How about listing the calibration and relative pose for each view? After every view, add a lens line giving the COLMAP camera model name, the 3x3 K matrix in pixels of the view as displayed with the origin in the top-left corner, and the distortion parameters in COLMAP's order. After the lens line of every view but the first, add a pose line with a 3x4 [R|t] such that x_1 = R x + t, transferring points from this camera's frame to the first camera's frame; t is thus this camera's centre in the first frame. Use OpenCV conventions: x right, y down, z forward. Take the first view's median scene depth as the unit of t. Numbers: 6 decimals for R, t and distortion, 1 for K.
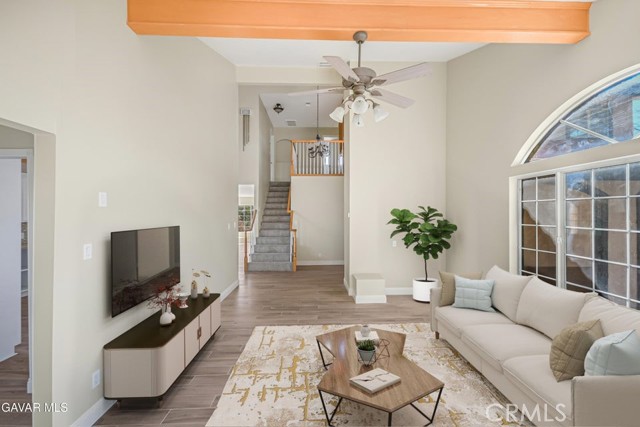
lens RADIAL K [[274.9, 0, 320.0], [0, 274.9, 213.5], [0, 0, 1]] dist [0.000546, 0.000097]
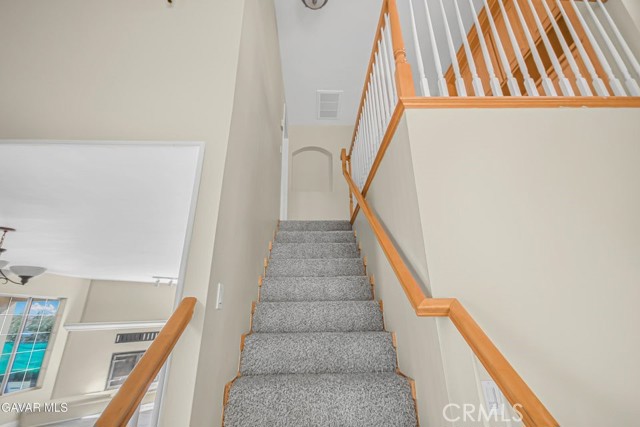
lens RADIAL K [[274.9, 0, 320.0], [0, 274.9, 213.5], [0, 0, 1]] dist [0.000546, 0.000097]
pose [[0.999819, -0.012475, 0.014380, -0.133698], [0.016701, 0.937342, -0.348011, -0.003166], [-0.009138, 0.348188, 0.937380, 0.669491]]
